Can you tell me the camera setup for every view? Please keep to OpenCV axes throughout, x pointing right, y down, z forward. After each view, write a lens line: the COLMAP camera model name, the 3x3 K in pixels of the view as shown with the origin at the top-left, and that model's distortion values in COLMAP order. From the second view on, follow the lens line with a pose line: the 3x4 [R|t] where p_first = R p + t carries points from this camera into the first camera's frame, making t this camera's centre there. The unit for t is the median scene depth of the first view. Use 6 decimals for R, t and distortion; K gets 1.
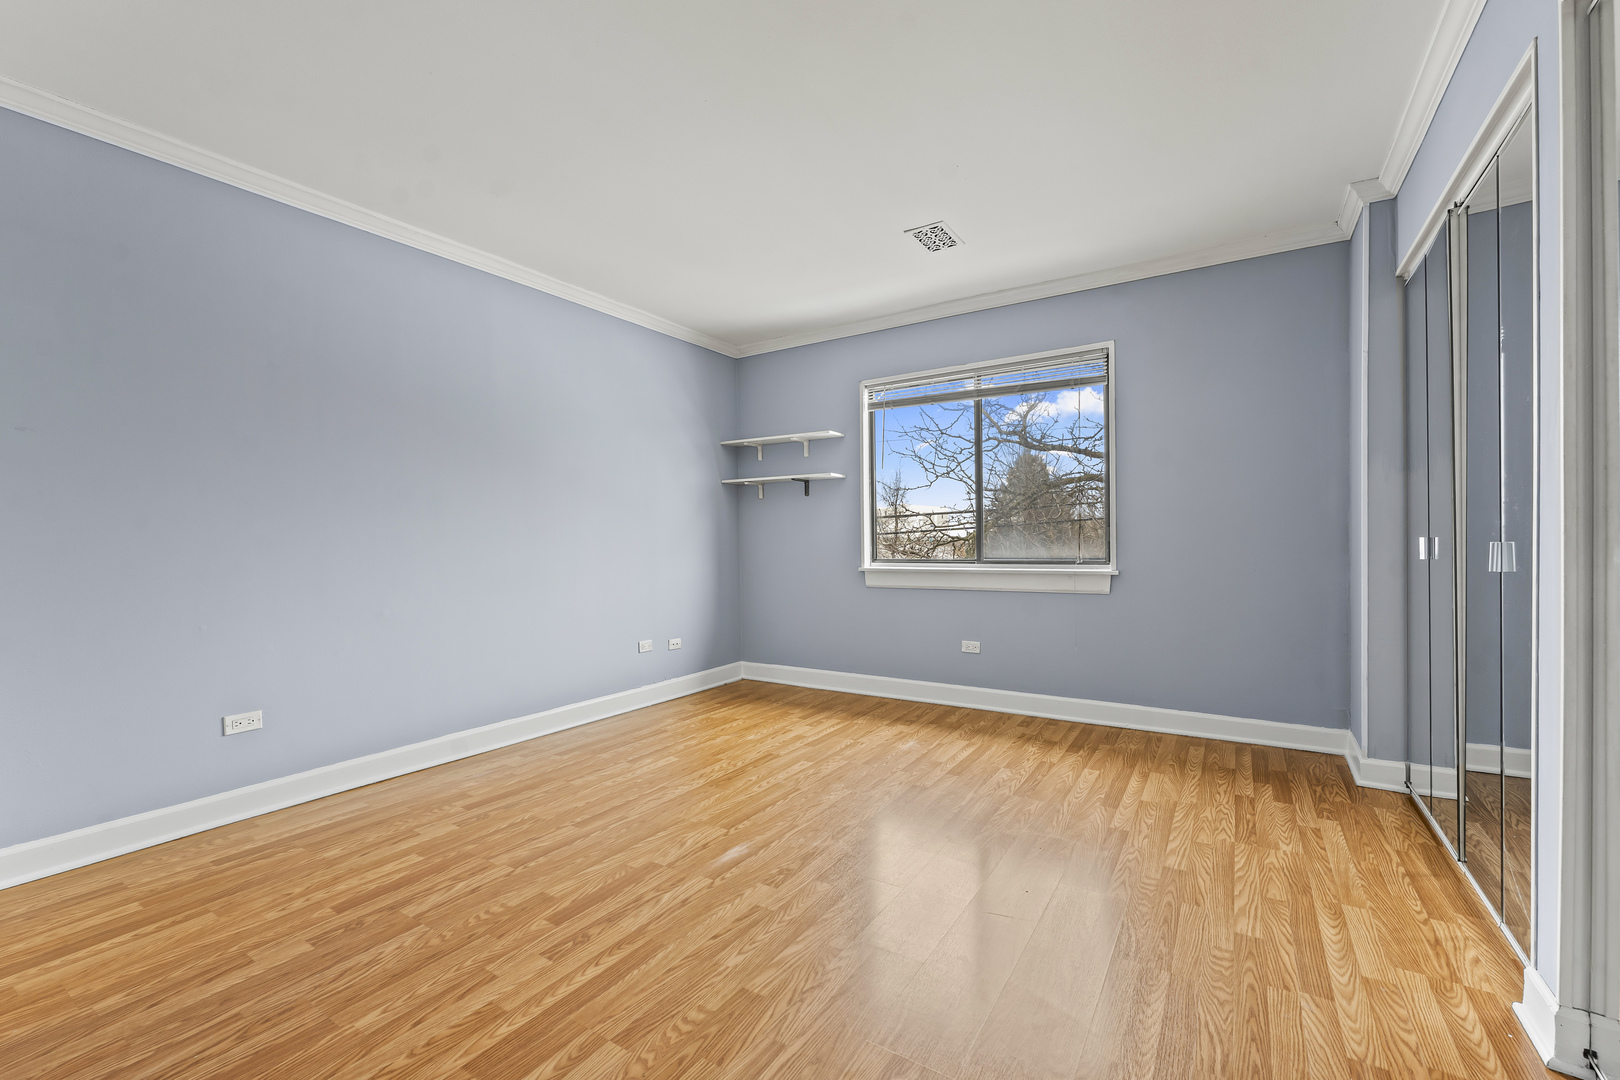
lens RADIAL K [[679.4, 0, 806.4], [0, 679.4, 540.6], [0, 0, 1]] dist [-0.001247, -0.000468]
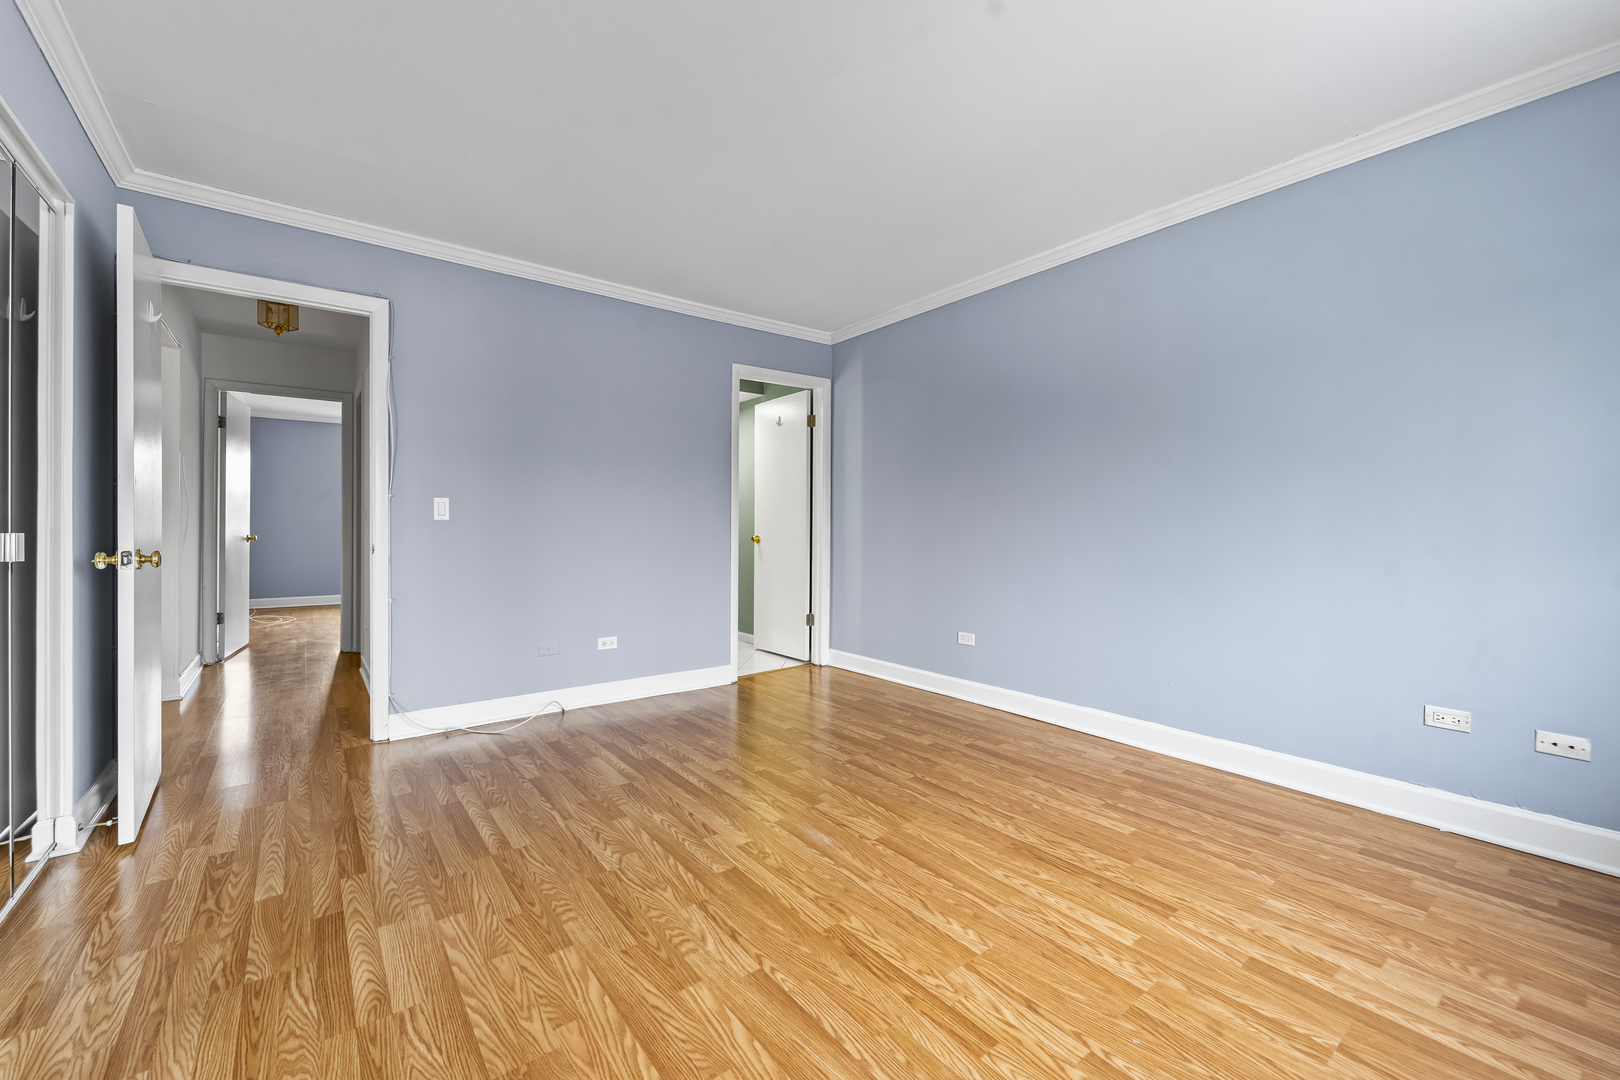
lens RADIAL K [[658.8, 0, 808.2], [0, 658.8, 529.0], [0, 0, 1]] dist [-0.000926, -0.000078]
pose [[-0.339819, 0.014005, -0.940386, 0.589799], [0.001555, 0.999896, 0.014329, -0.006275], [0.940489, 0.003407, -0.339806, 0.960558]]
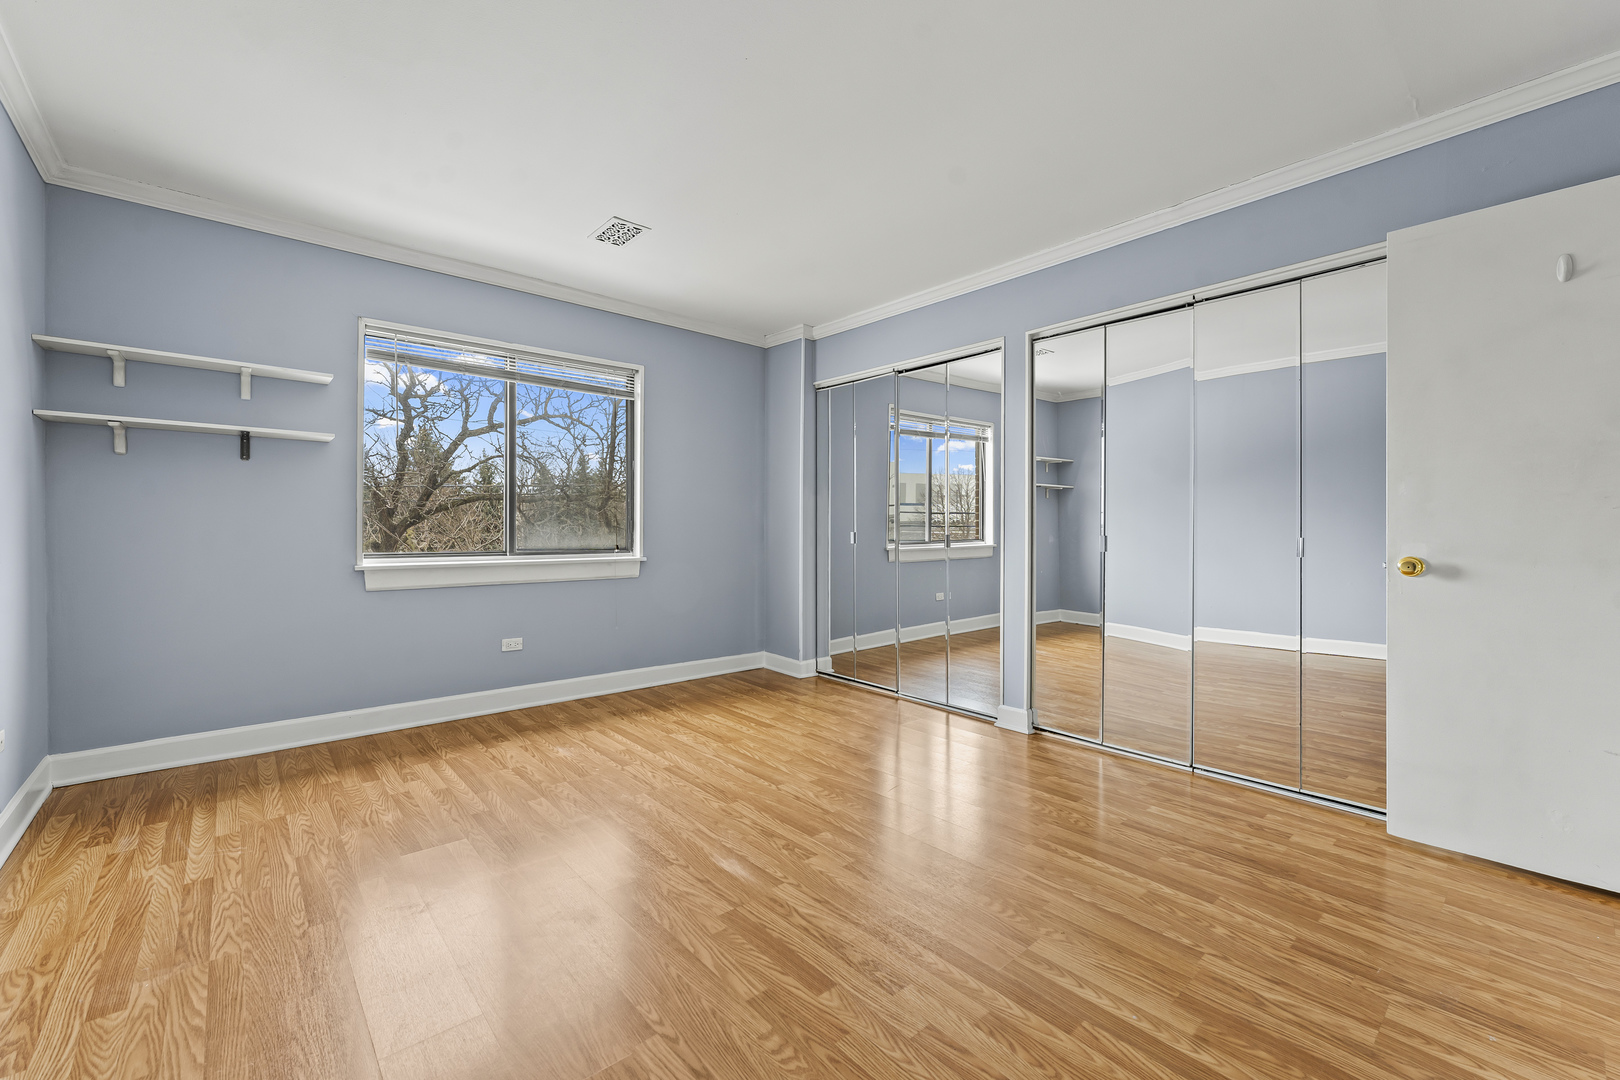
lens RADIAL K [[658.8, 0, 808.2], [0, 658.8, 529.0], [0, 0, 1]] dist [-0.000926, -0.000078]
pose [[0.279792, 0.010414, 0.960004, -0.689897], [-0.006188, 0.999940, -0.009044, 0.004426], [-0.960041, -0.003410, 0.279839, 0.476341]]
